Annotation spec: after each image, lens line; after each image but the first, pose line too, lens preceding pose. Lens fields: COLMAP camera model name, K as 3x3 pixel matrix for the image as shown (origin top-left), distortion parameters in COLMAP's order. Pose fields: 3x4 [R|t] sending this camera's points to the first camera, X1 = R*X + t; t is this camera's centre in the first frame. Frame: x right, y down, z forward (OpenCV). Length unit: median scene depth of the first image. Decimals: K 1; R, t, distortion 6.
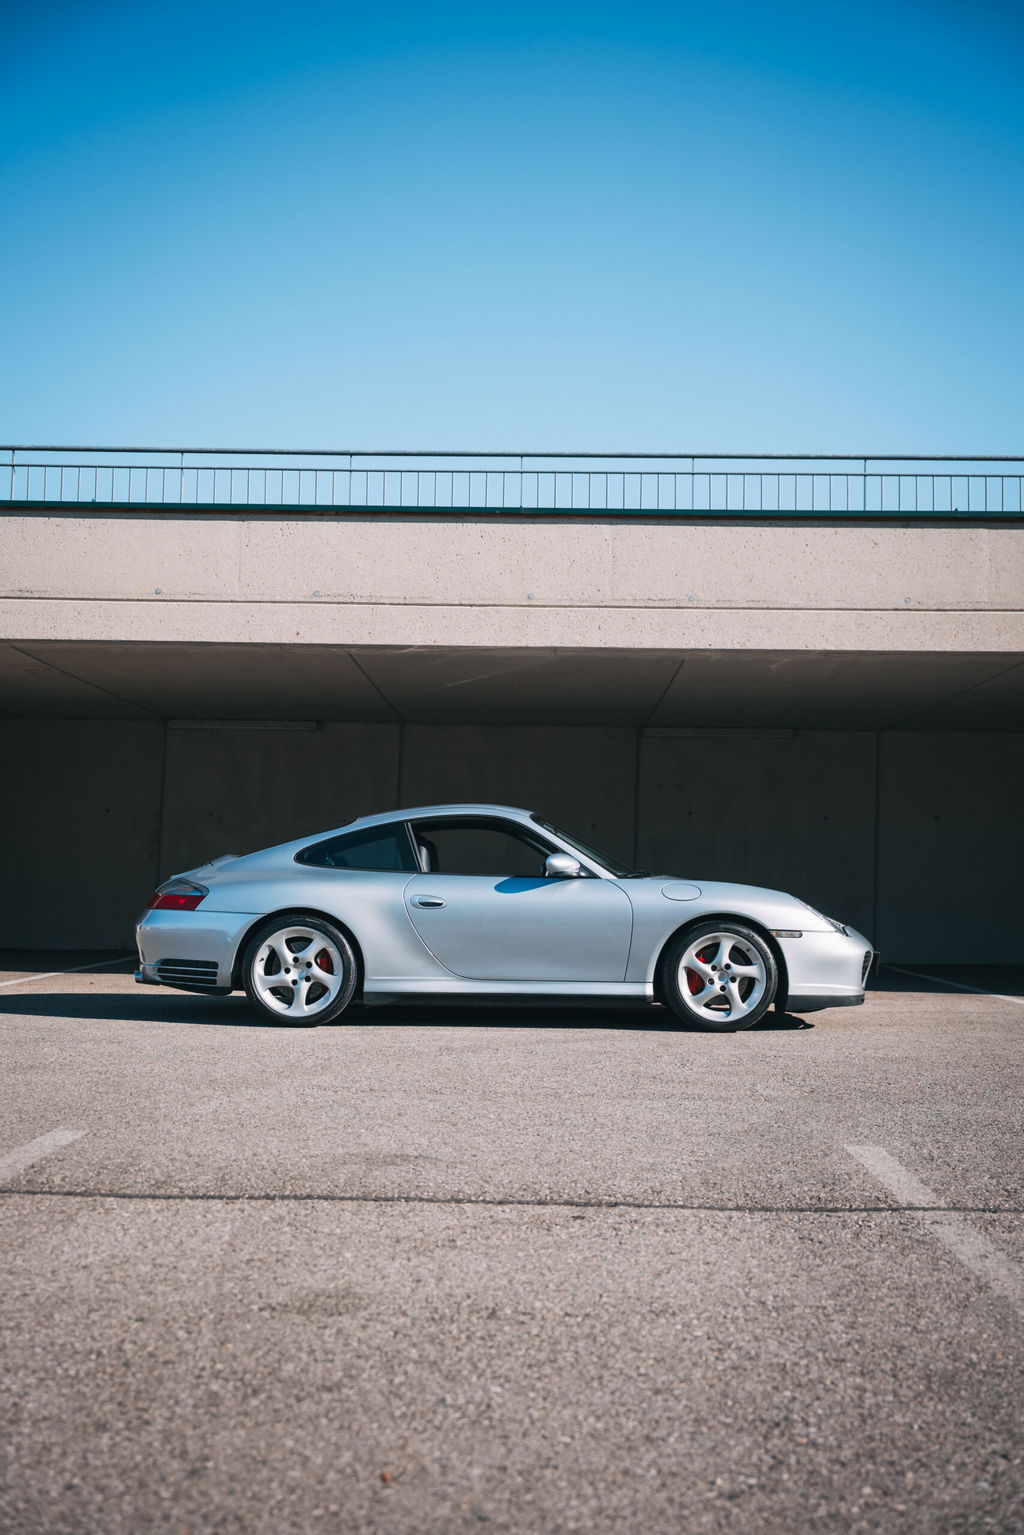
lens RADIAL K [[1569.6, 0, 512.0], [0, 1569.6, 767.5], [0, 0, 1]] dist [-0.000128, -0.000717]
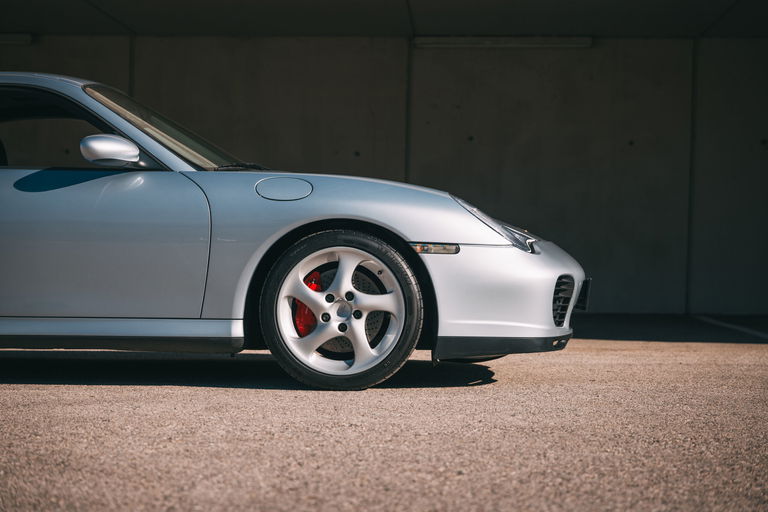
lens RADIAL K [[1505.8, 0, 384.0], [0, 1505.8, 256.0], [0, 0, 1]] dist [-0.011896, 0.014864]
pose [[0.999488, -0.004839, -0.031616, 0.172441], [0.007150, 0.997277, 0.073405, 0.060596], [0.031174, -0.073593, 0.996801, 0.341116]]
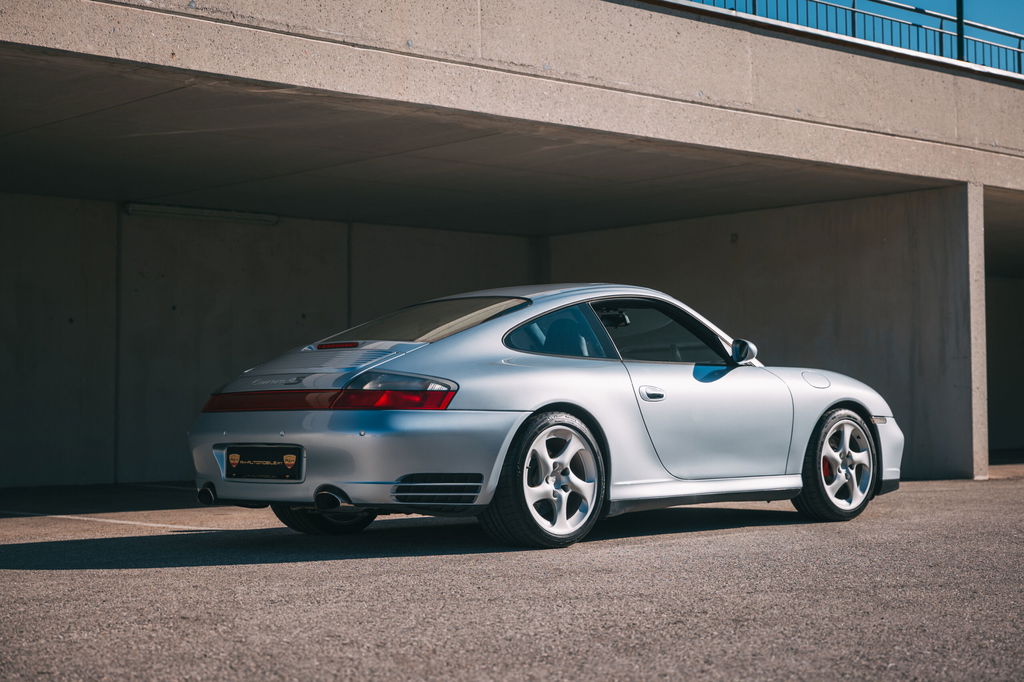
lens RADIAL K [[1769.1, 0, 529.8], [0, 1769.1, 319.2], [0, 0, 1]] dist [0.000895, 0.069939]
pose [[0.710424, 0.014039, 0.703634, -0.789089], [-0.030564, 0.999473, 0.010917, 0.035604], [-0.703110, -0.029261, 0.710478, 0.349336]]
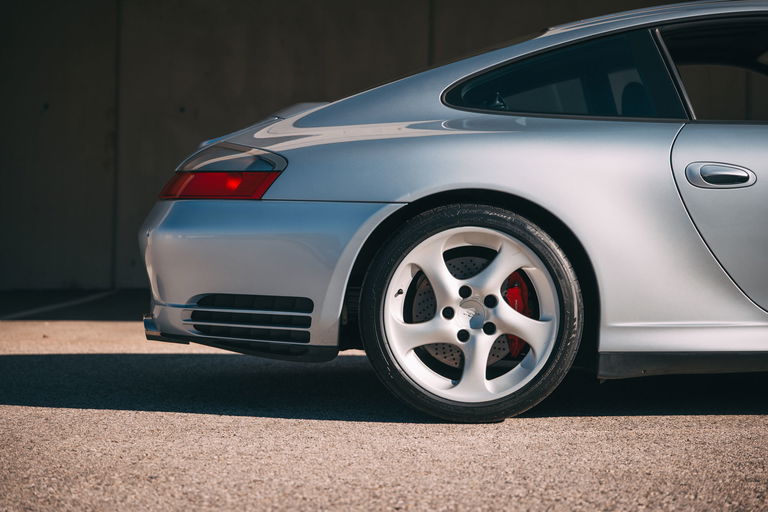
lens RADIAL K [[1505.8, 0, 384.0], [0, 1505.8, 256.0], [0, 0, 1]] dist [-0.011896, 0.014864]
pose [[0.999388, -0.015824, -0.031196, -0.146667], [0.018993, 0.994392, 0.104042, 0.058639], [0.029374, -0.104570, 0.994084, 0.506868]]
